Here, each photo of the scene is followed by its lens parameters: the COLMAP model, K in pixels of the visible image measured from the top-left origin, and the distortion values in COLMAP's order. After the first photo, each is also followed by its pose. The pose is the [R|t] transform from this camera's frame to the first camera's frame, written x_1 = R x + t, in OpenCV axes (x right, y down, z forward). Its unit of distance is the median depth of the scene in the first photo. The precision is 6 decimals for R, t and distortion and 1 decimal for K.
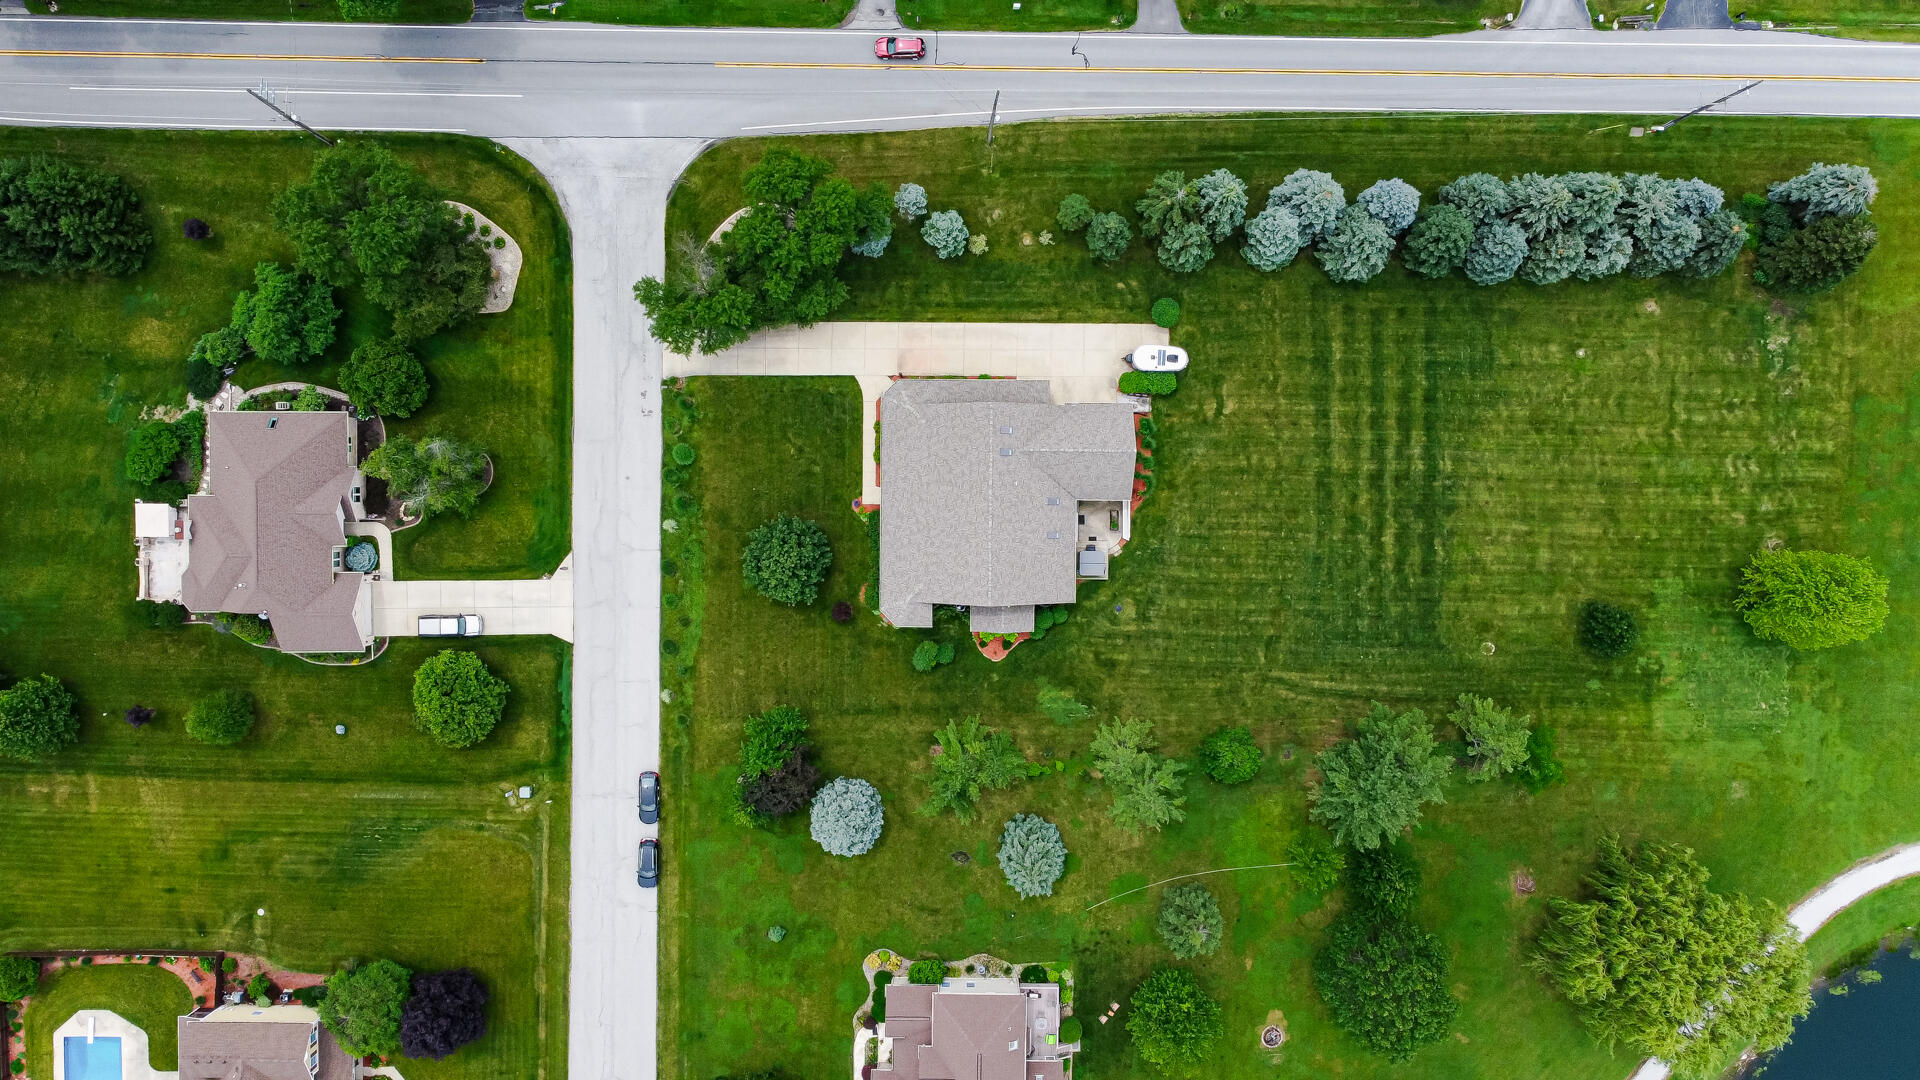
lens RADIAL K [[1452.2, 0, 949.0], [0, 1452.2, 538.5], [0, 0, 1]] dist [-0.002530, -0.004141]
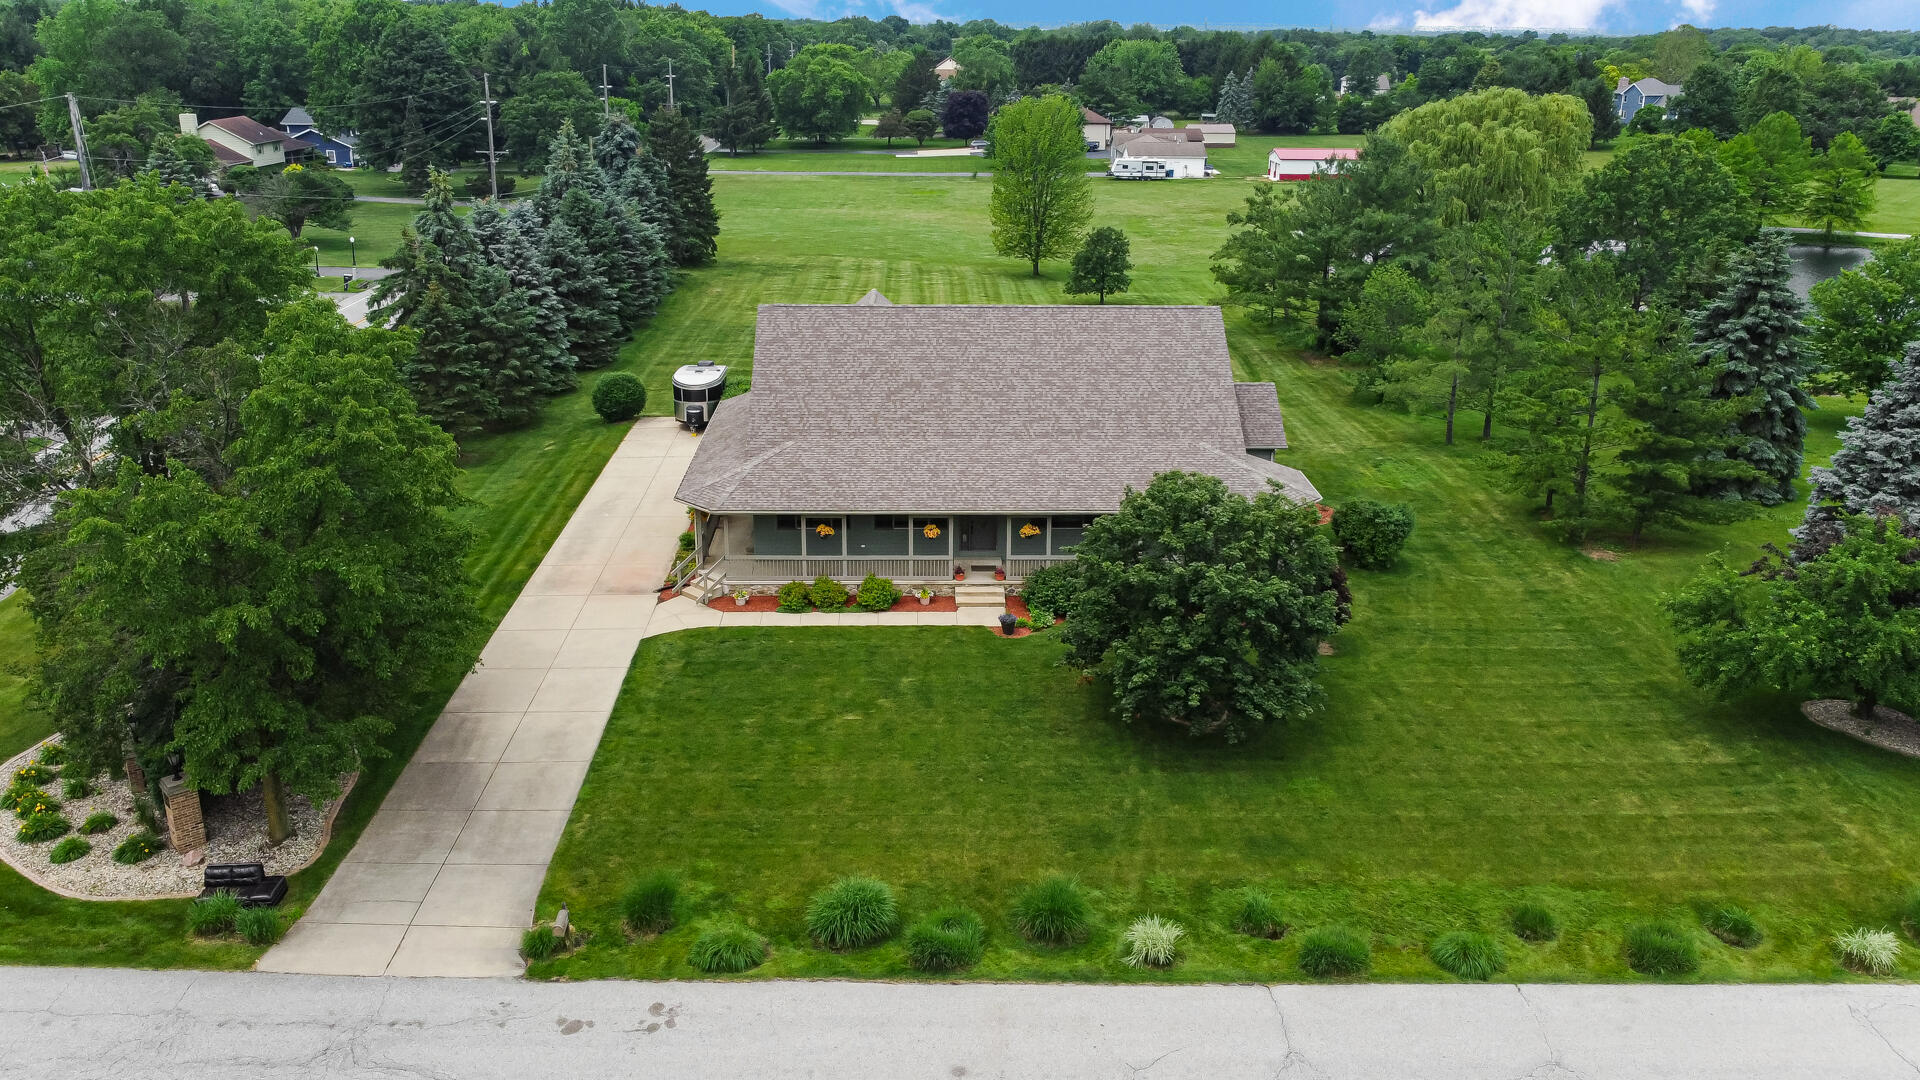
lens RADIAL K [[1452.2, 0, 949.0], [0, 1452.2, 538.5], [0, 0, 1]] dist [-0.002530, -0.004141]
pose [[-0.034114, -0.351768, 0.935465, -0.395132], [0.997866, -0.064123, 0.012278, -0.038903], [0.055666, 0.933888, 0.353205, 0.853513]]
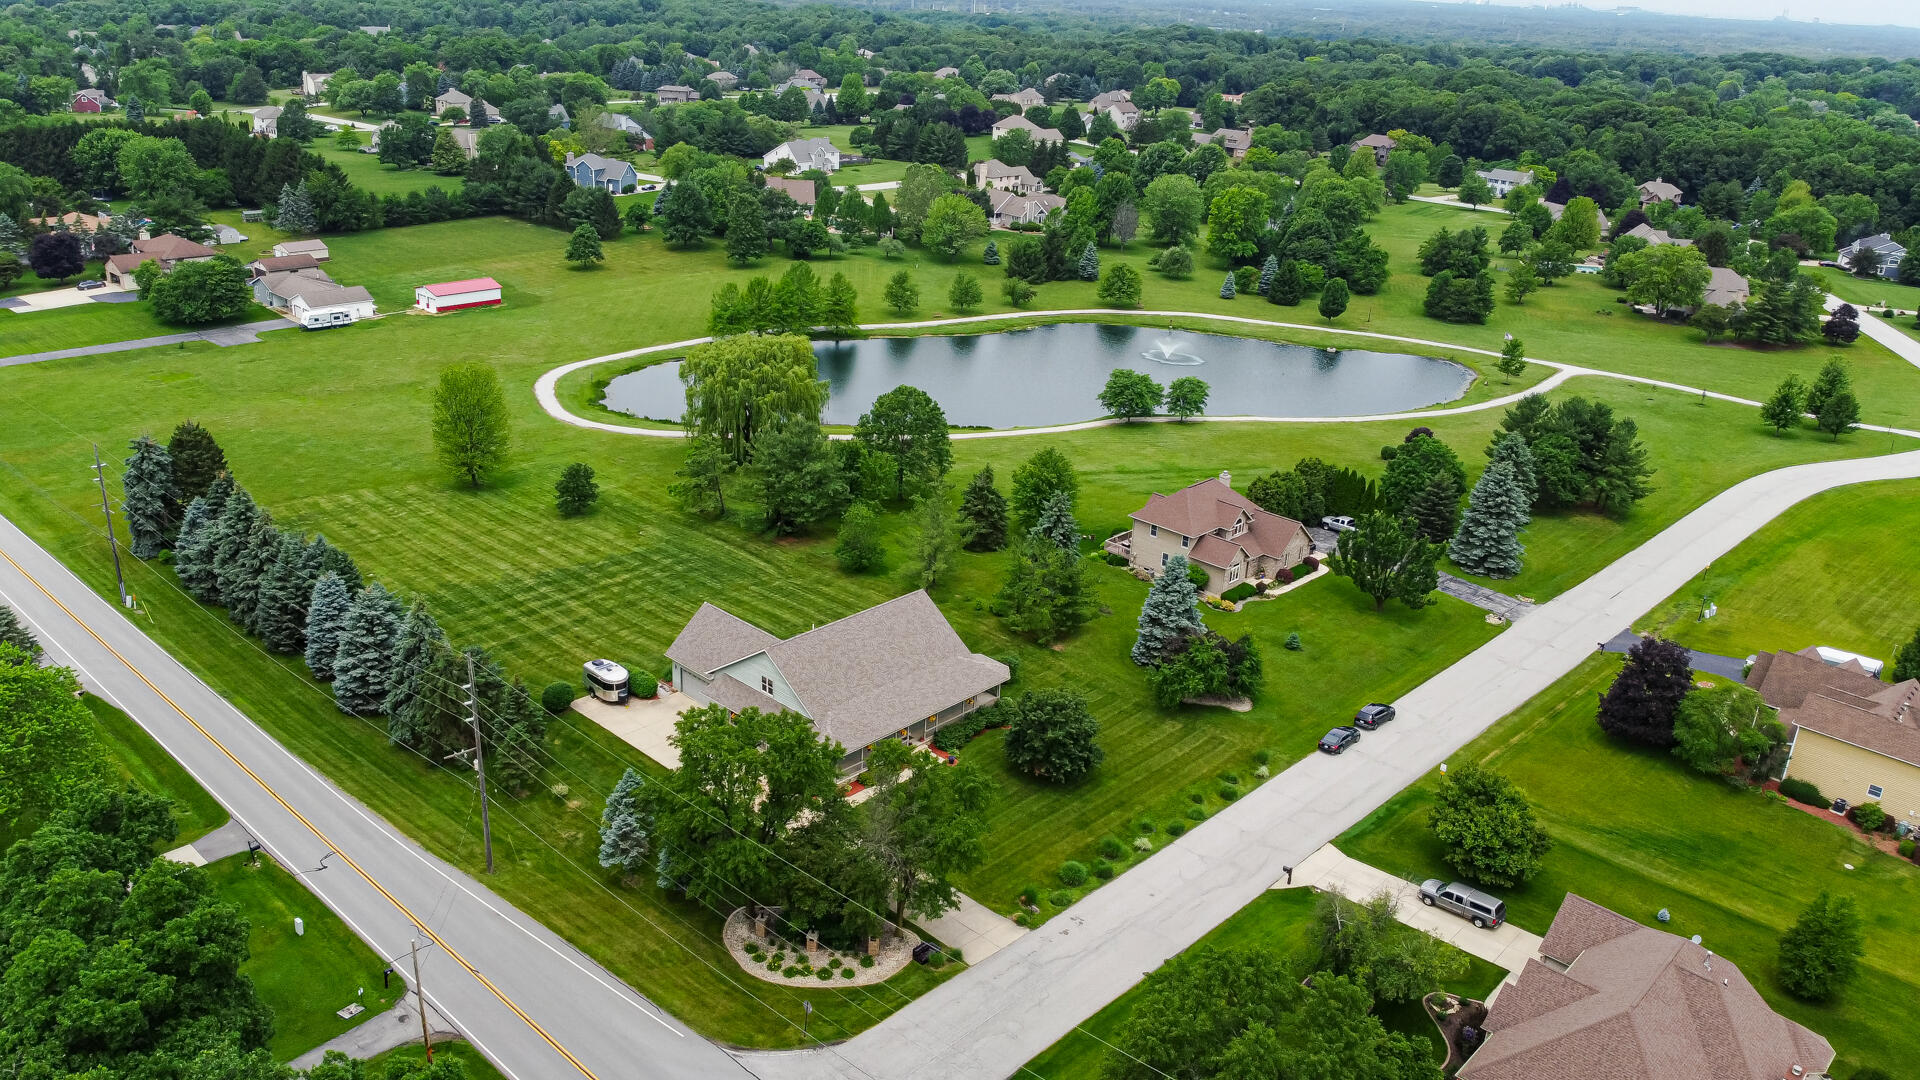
lens RADIAL K [[1452.2, 0, 949.0], [0, 1452.2, 538.5], [0, 0, 1]] dist [-0.002530, -0.004141]
pose [[-0.736130, -0.296695, 0.608346, -0.547064], [0.676332, -0.287616, 0.678123, -0.567579], [-0.026226, 0.910631, 0.412387, 0.528126]]
